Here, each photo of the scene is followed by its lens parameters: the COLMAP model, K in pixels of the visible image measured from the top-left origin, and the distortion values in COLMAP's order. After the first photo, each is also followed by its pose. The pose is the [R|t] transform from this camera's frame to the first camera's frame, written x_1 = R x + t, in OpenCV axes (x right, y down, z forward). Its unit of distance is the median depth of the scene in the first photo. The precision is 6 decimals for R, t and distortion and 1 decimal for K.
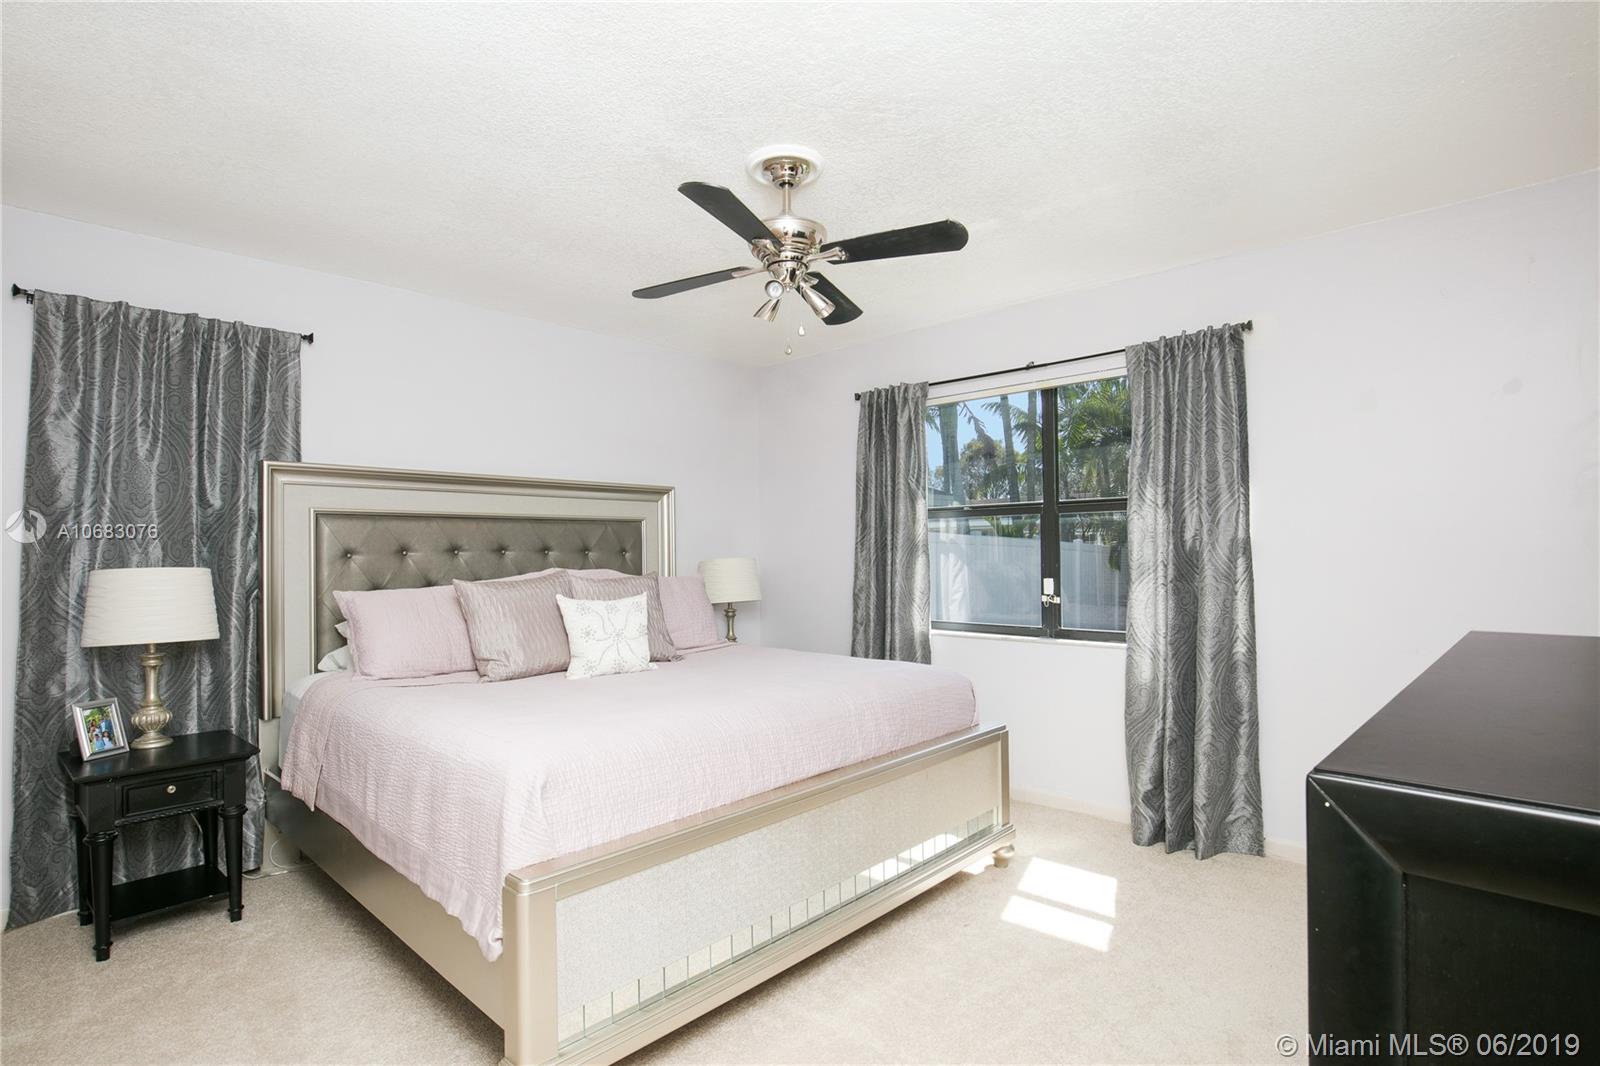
lens RADIAL K [[790.8, 0, 800.0], [0, 790.8, 533.0], [0, 0, 1]] dist [0.001234, 0.000086]
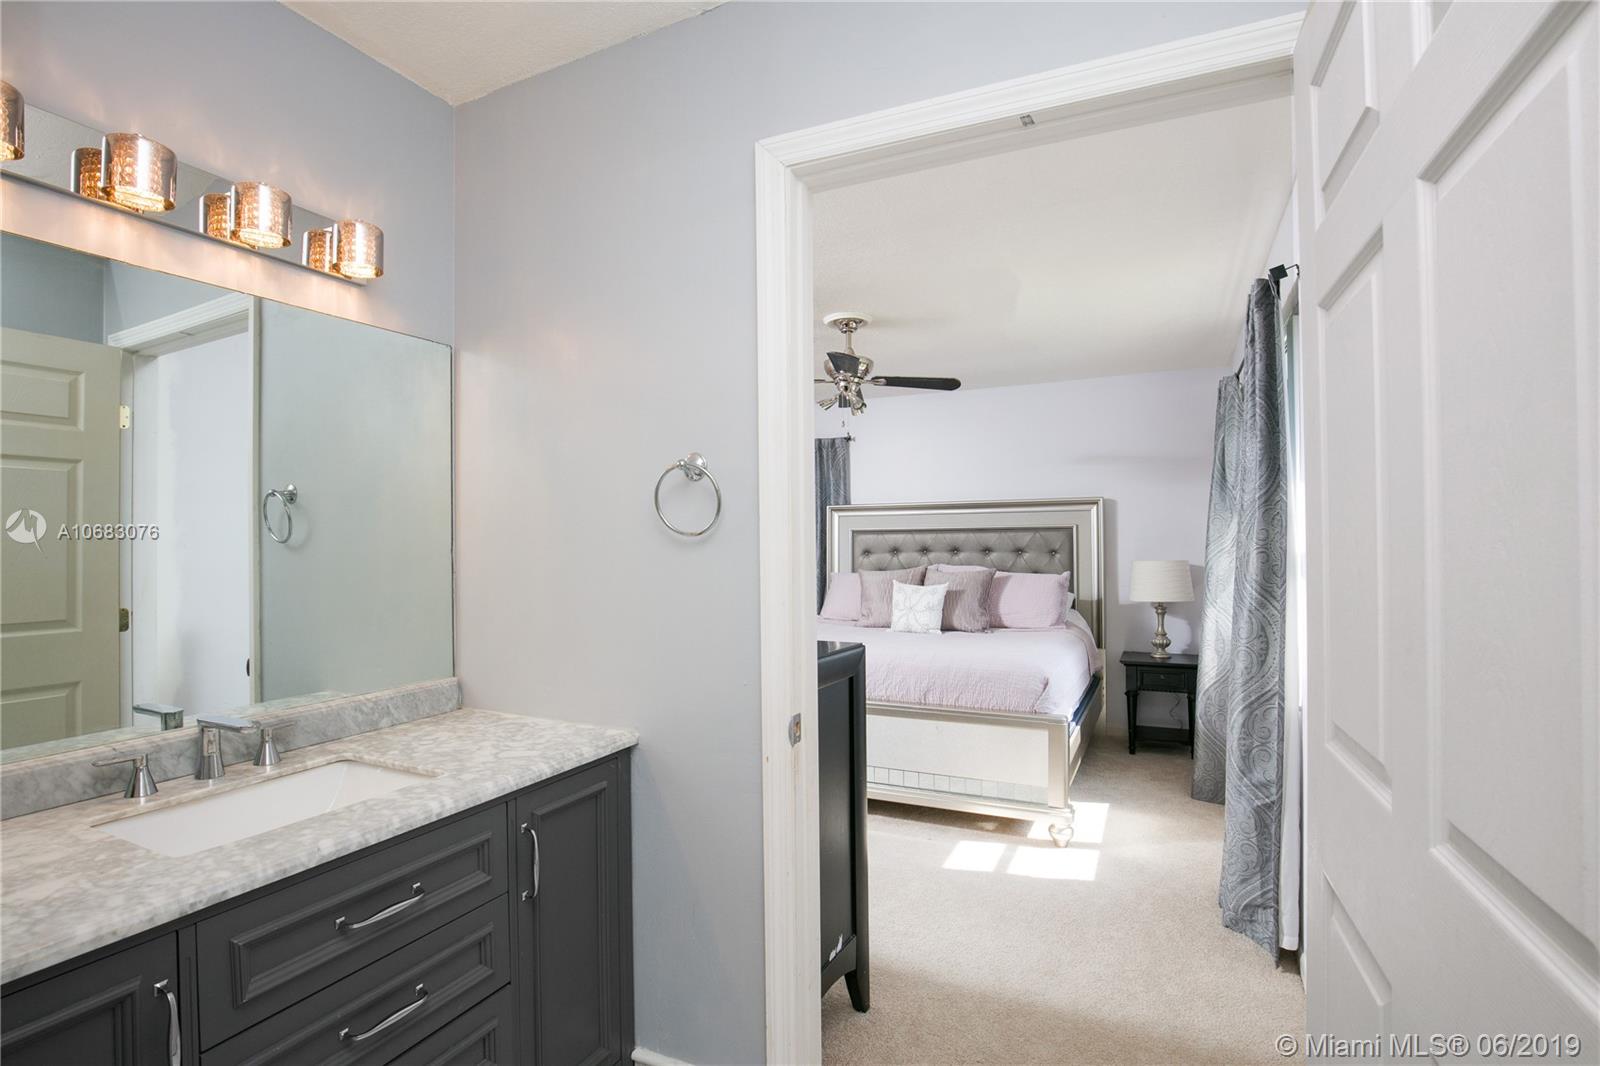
lens RADIAL K [[763.7, 0, 800.0], [0, 763.7, 533.0], [0, 0, 1]] dist [-0.026740, 0.001734]
pose [[0.337083, -0.013898, -0.941372, 1.022830], [0.019908, 0.999773, -0.007632, -0.010226], [0.941265, -0.016169, 0.337283, 0.271234]]
